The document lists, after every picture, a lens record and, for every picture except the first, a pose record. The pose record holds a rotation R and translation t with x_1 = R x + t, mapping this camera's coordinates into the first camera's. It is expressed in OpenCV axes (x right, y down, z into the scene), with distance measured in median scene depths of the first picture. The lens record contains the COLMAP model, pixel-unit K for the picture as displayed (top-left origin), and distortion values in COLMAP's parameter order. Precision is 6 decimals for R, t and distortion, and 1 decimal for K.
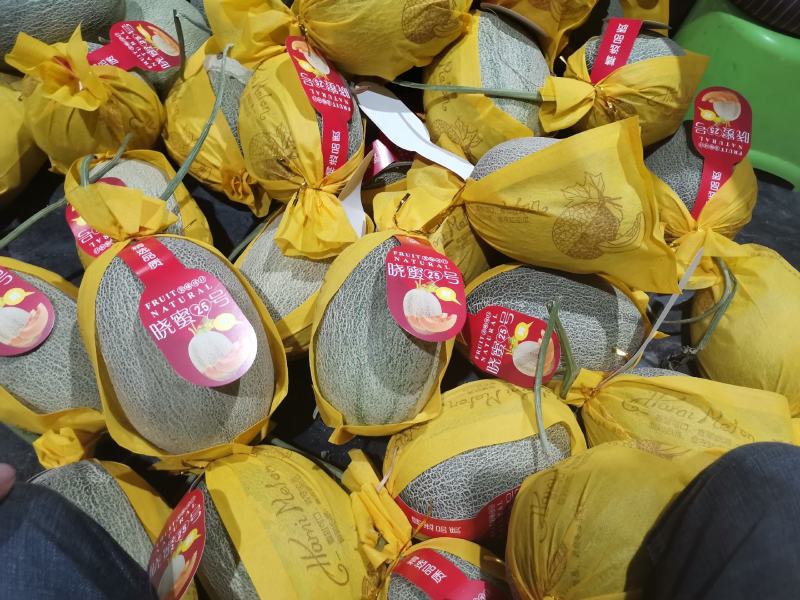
lens RADIAL K [[601.1, 0, 401.8], [0, 601.1, 301.2], [0, 0, 1]] dist [0.026336, -0.003063]
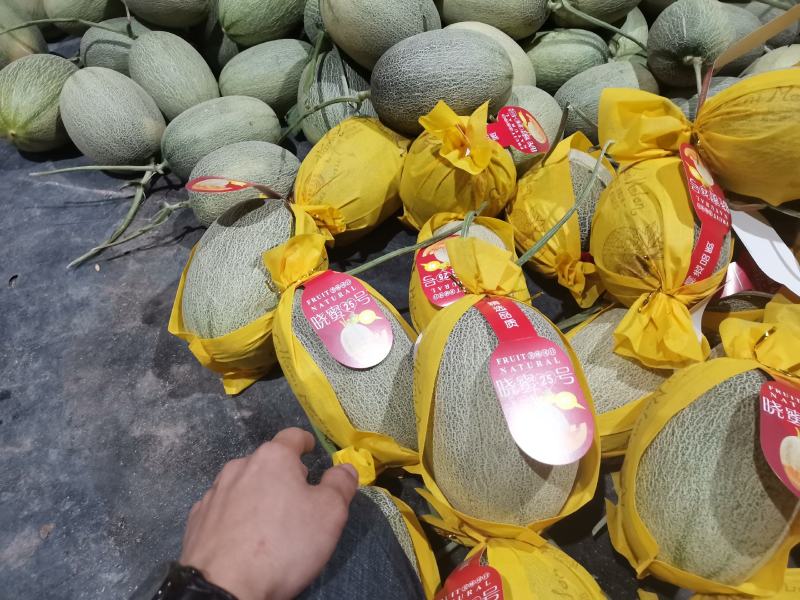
lens RADIAL K [[601.1, 0, 401.8], [0, 601.1, 301.2], [0, 0, 1]] dist [0.026336, -0.003063]
pose [[0.903238, 0.263954, -0.338362, -0.197285], [-0.315766, 0.942727, -0.107503, 0.055514], [0.290607, 0.203944, 0.934855, -0.001243]]
